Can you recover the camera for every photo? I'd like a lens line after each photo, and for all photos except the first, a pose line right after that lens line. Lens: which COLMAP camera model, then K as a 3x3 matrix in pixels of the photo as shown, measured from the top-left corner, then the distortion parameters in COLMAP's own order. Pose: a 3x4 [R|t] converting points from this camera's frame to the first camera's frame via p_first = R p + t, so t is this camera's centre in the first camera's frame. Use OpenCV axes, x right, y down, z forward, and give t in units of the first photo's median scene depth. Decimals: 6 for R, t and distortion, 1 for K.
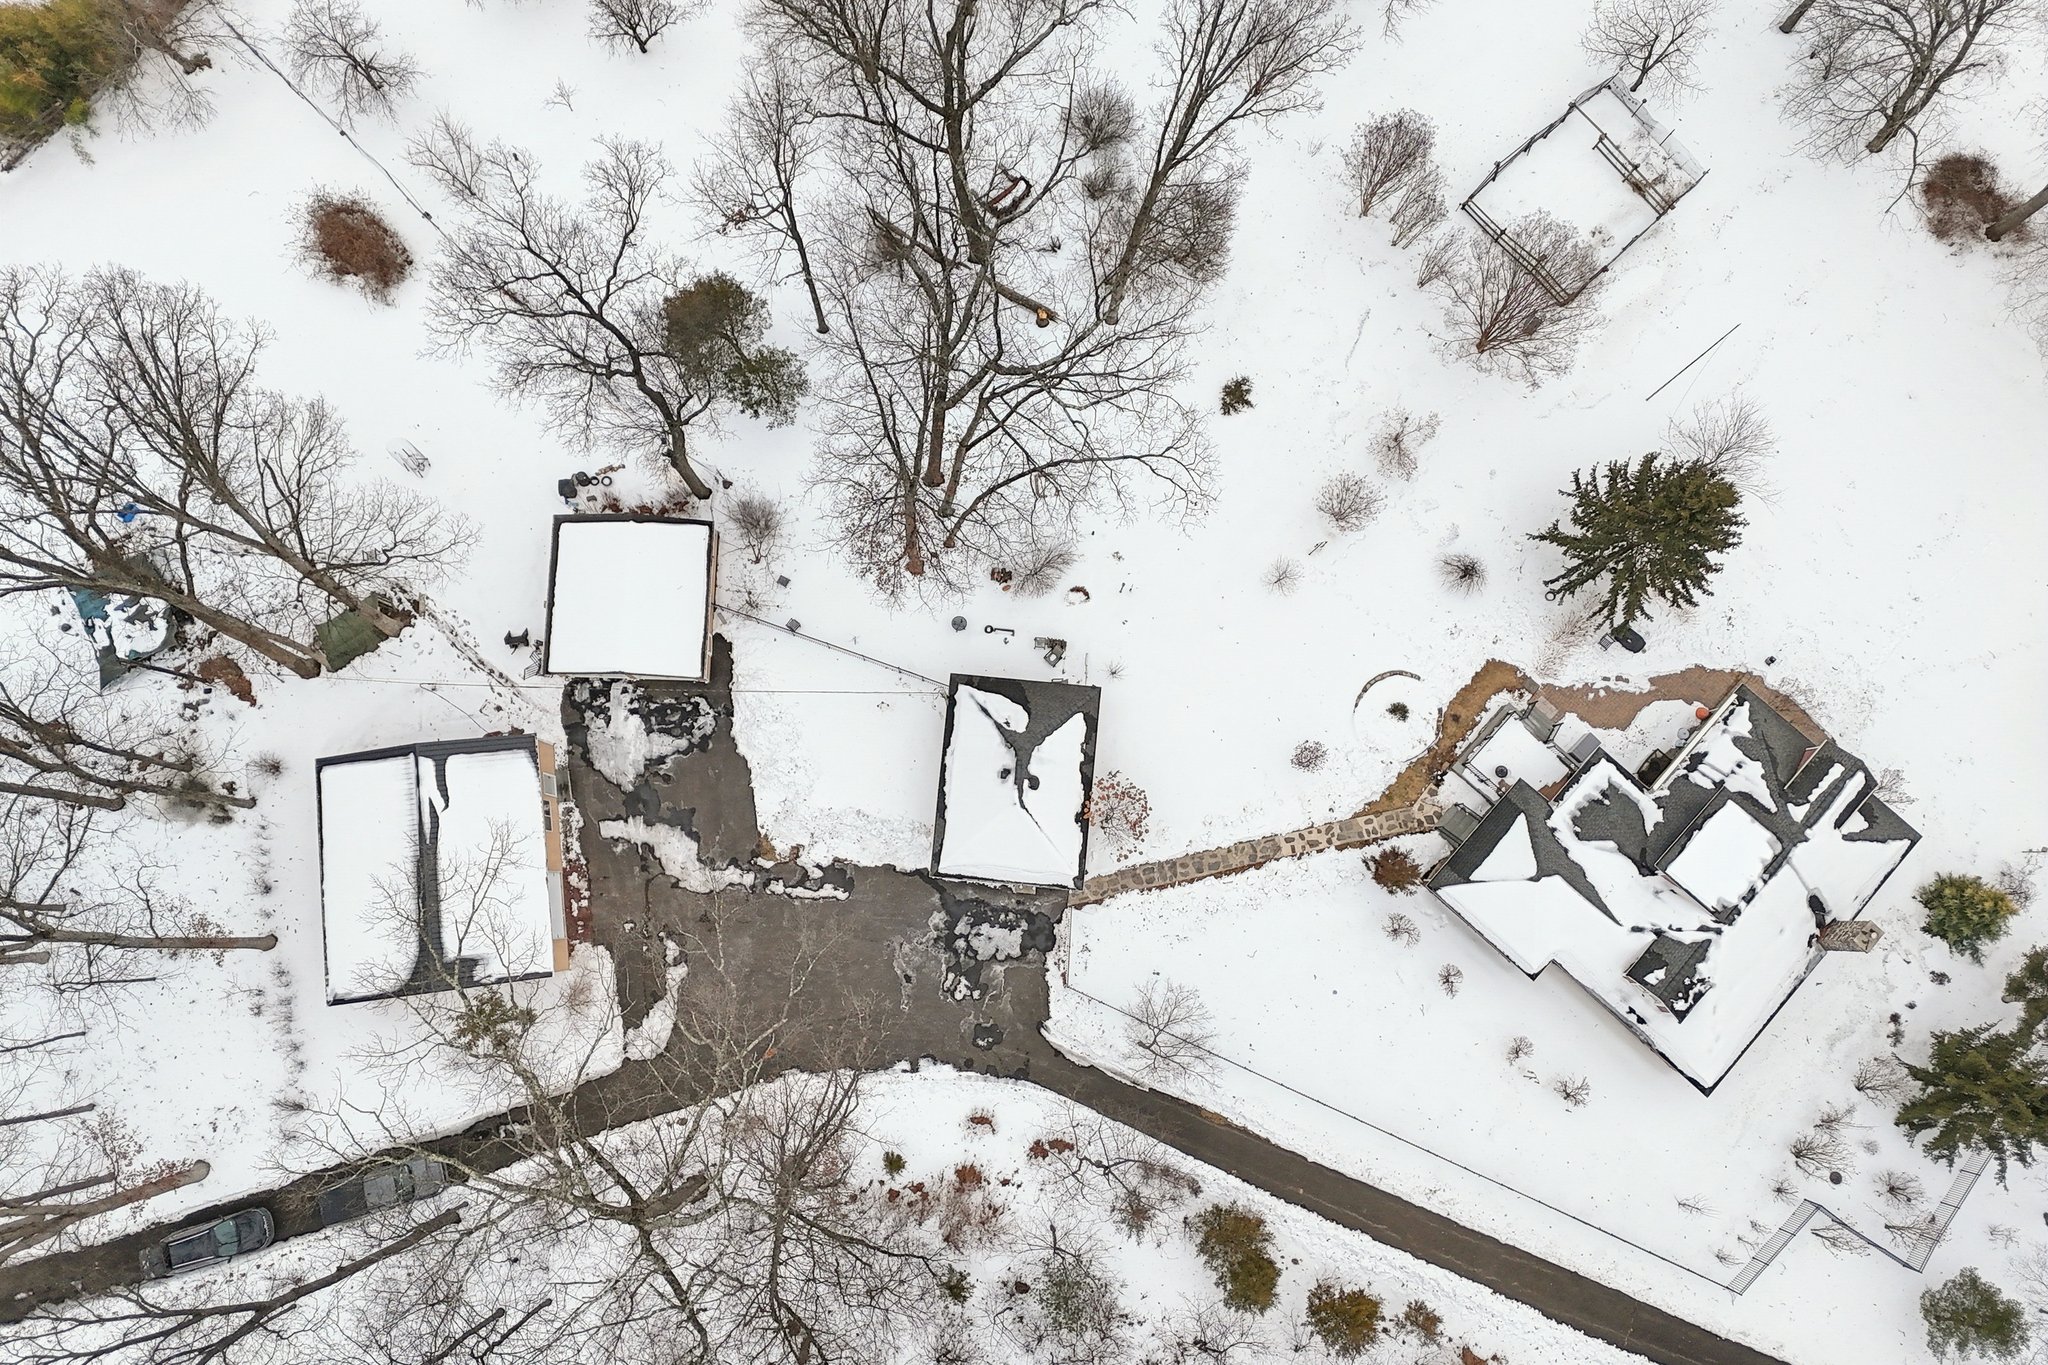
lens RADIAL K [[1505.5, 0, 1009.1], [0, 1505.5, 666.4], [0, 0, 1]] dist [0.093399, -0.110038]
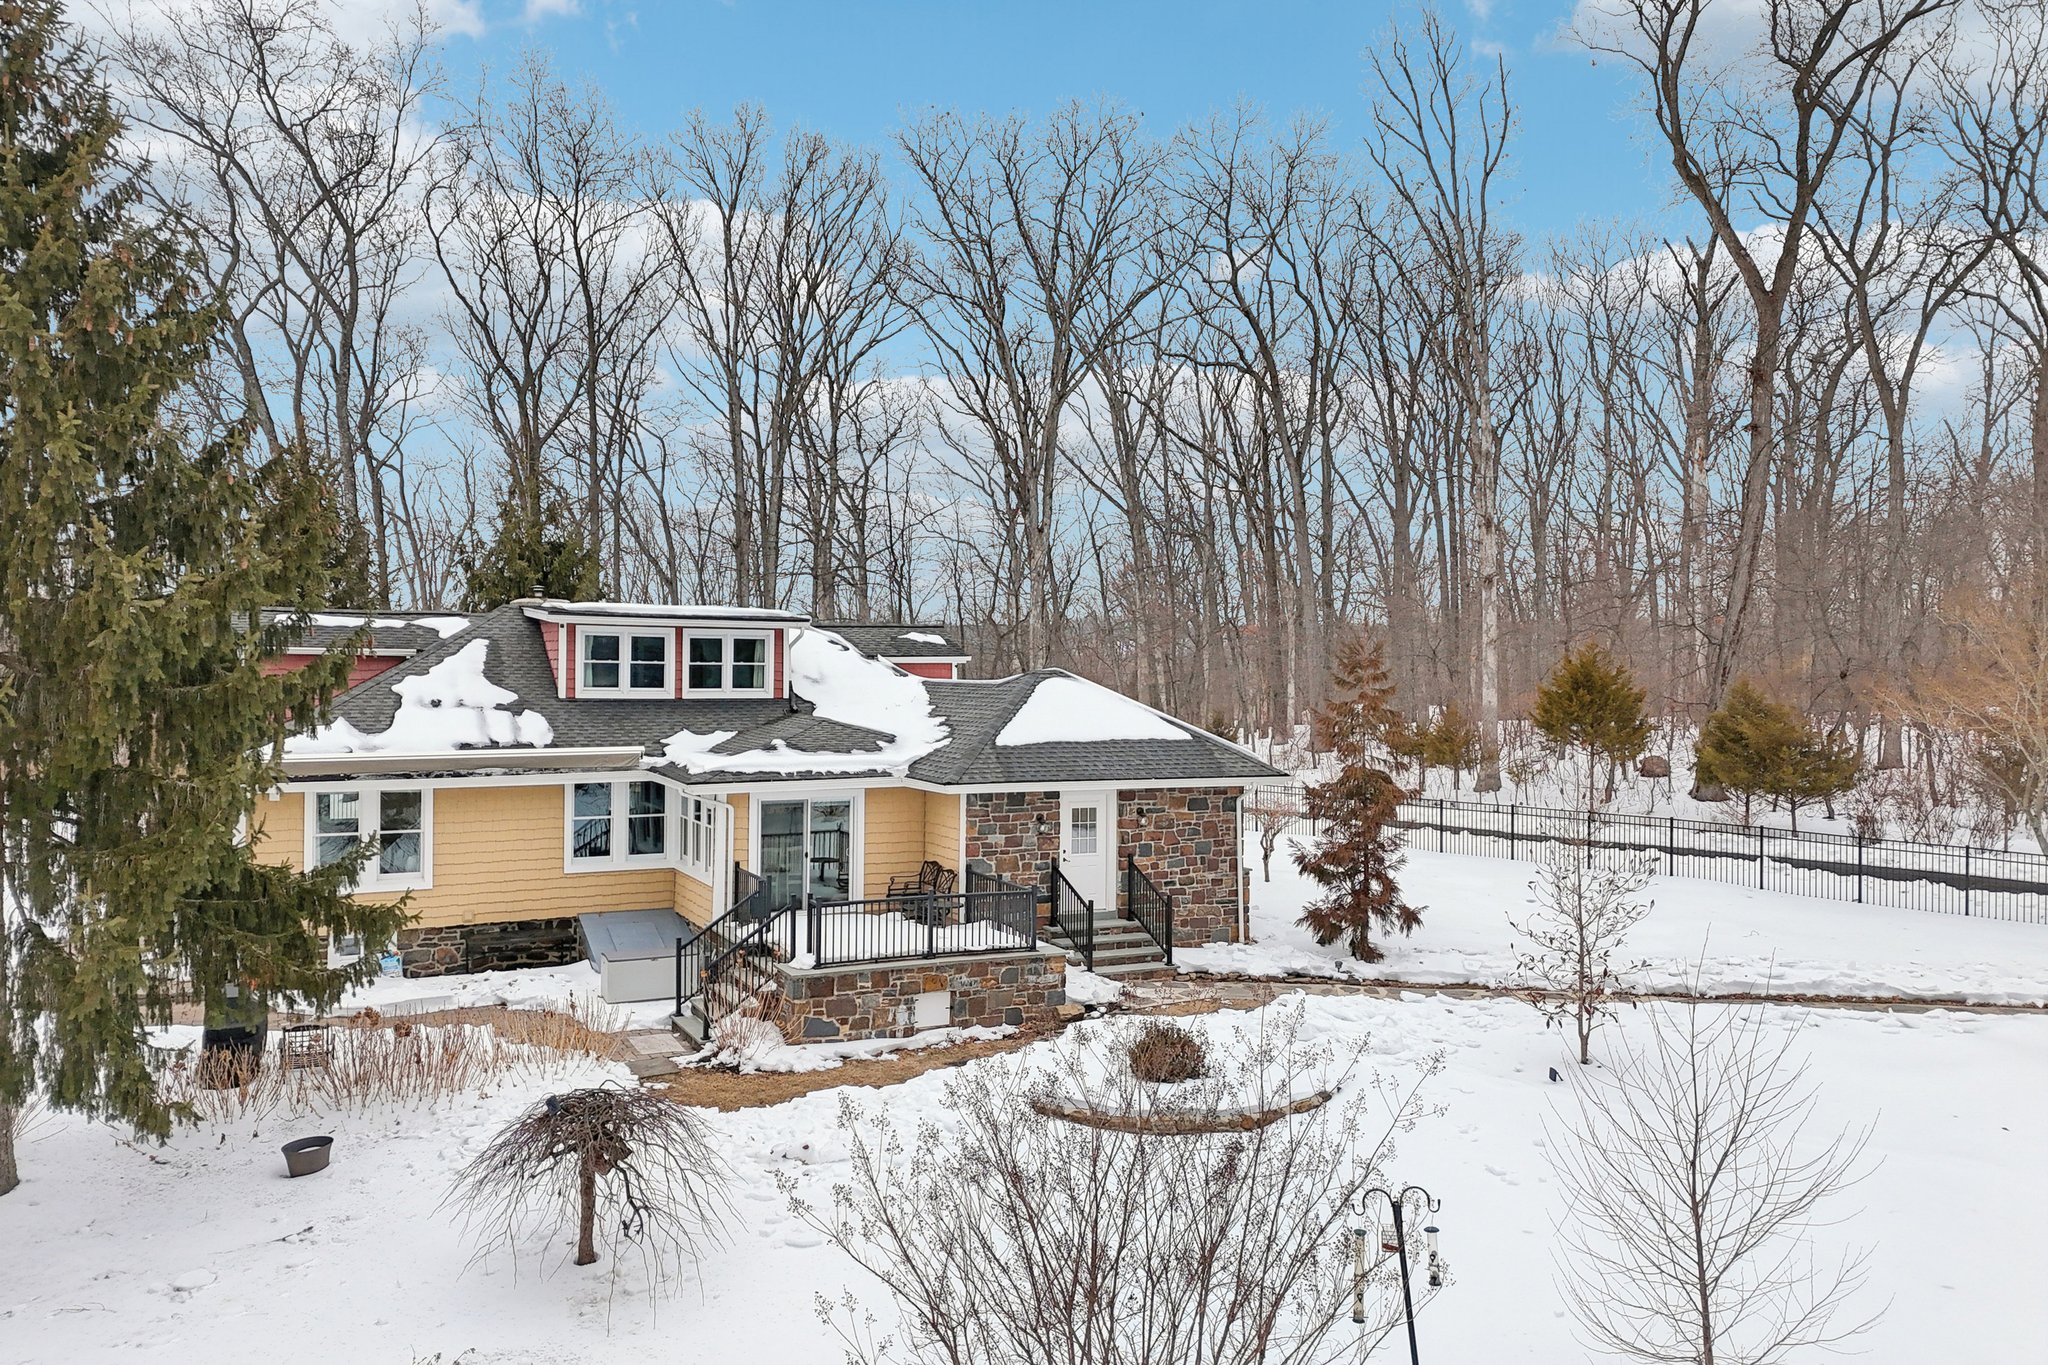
lens RADIAL K [[1505.5, 0, 1009.1], [0, 1505.5, 666.4], [0, 0, 1]] dist [0.093399, -0.110038]
pose [[-0.930660, -0.042715, 0.363384, 0.205528], [0.351894, 0.167535, 0.920925, -0.239726], [-0.100217, 0.984940, -0.140886, 1.035853]]
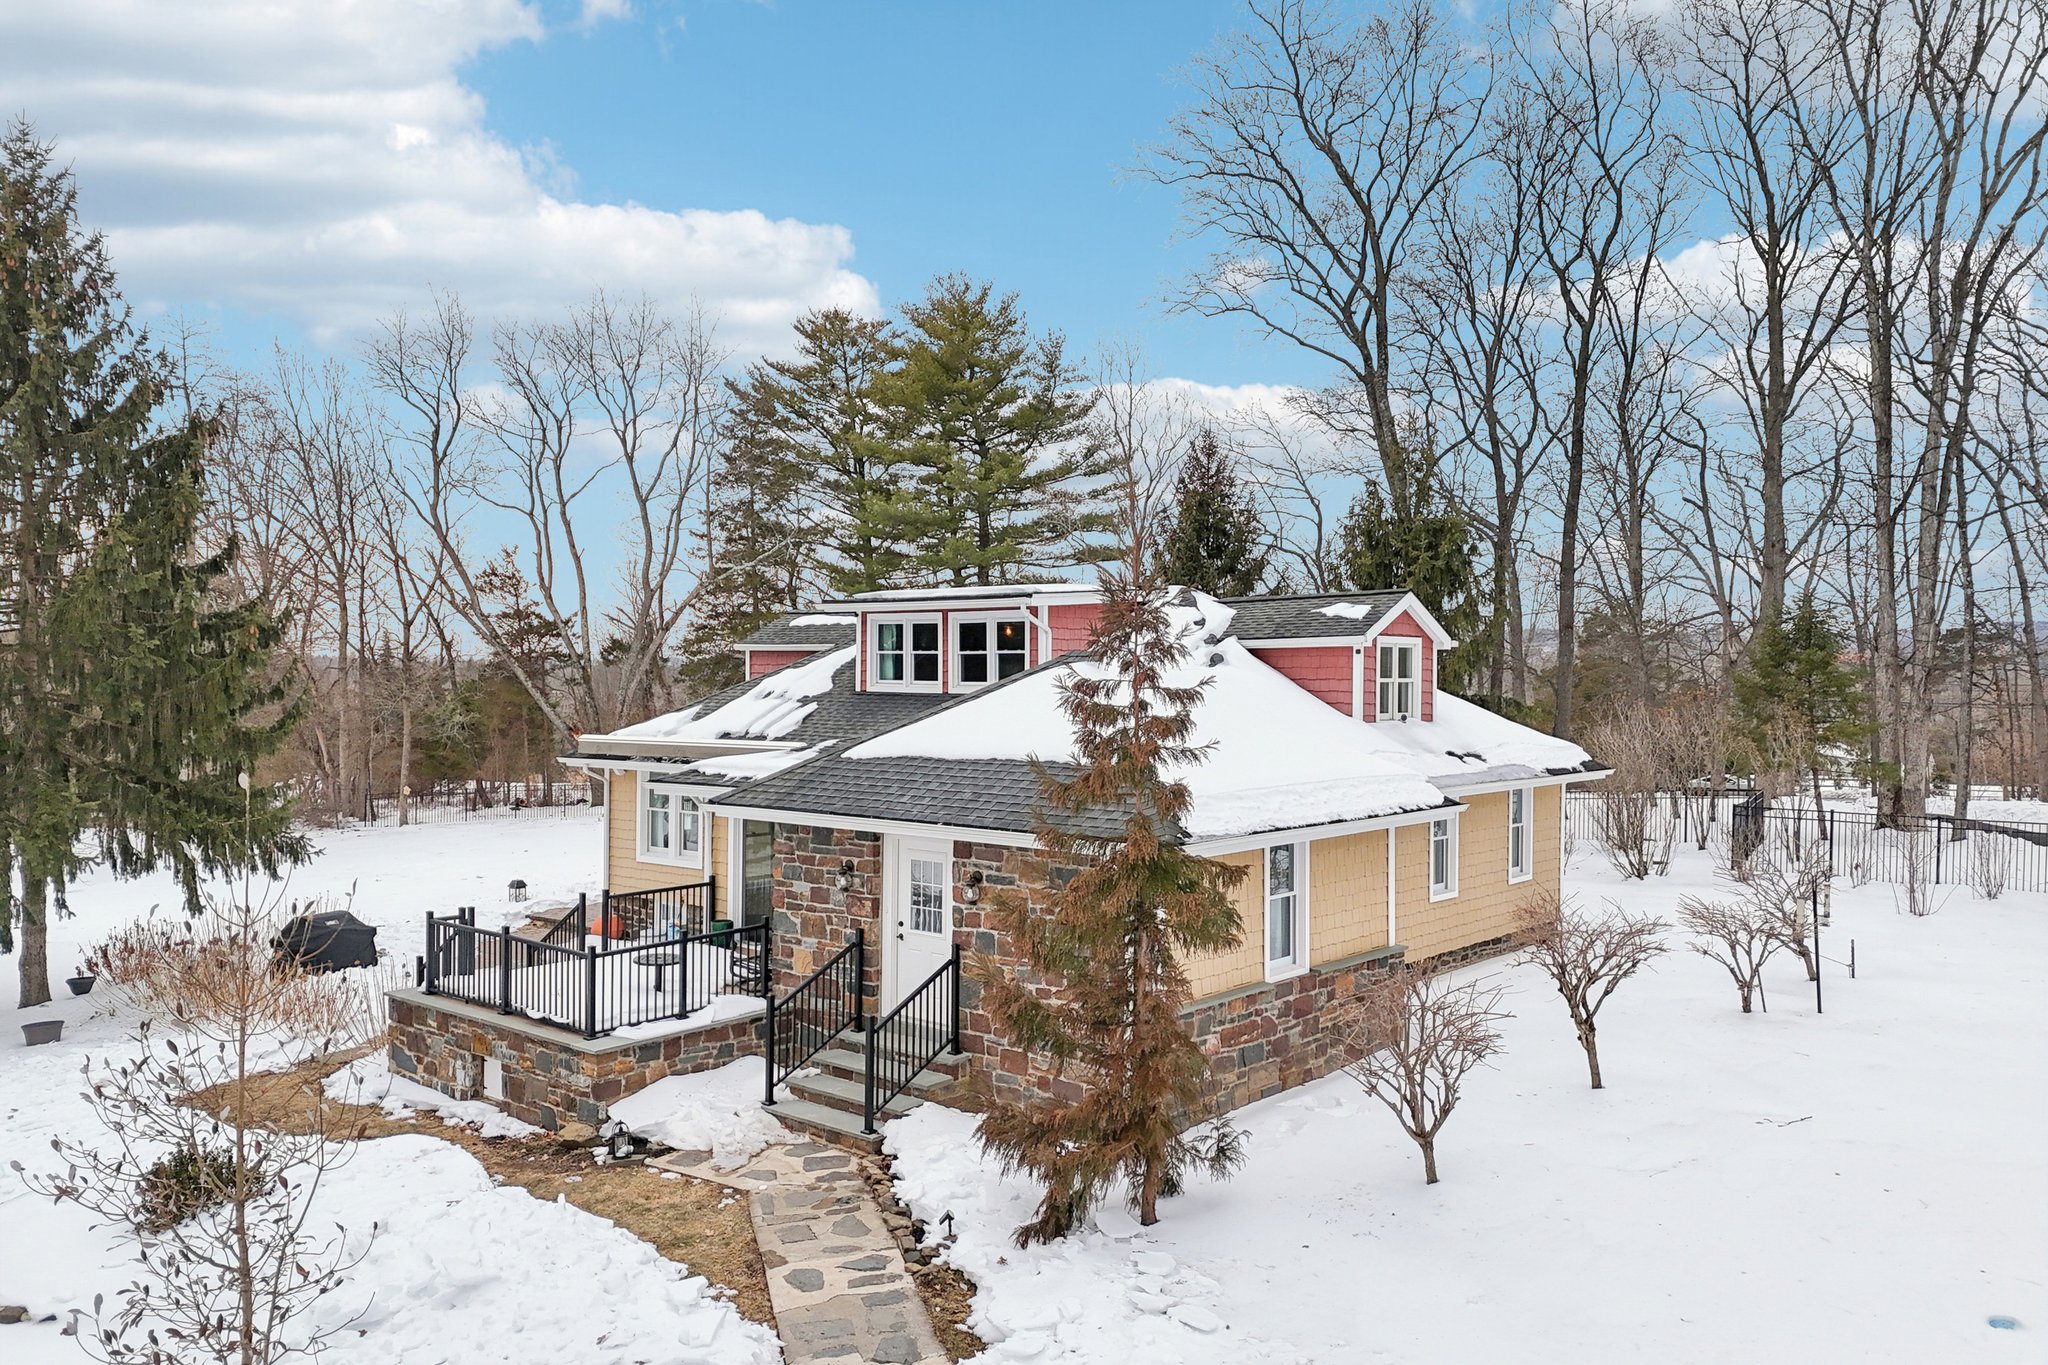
lens RADIAL K [[1505.5, 0, 1009.1], [0, 1505.5, 666.4], [0, 0, 1]] dist [0.093399, -0.110038]
pose [[-0.043244, -0.029392, 0.998632, 0.084436], [0.983837, 0.172600, 0.047683, 0.107911], [-0.173765, 0.984553, 0.021453, 0.978704]]
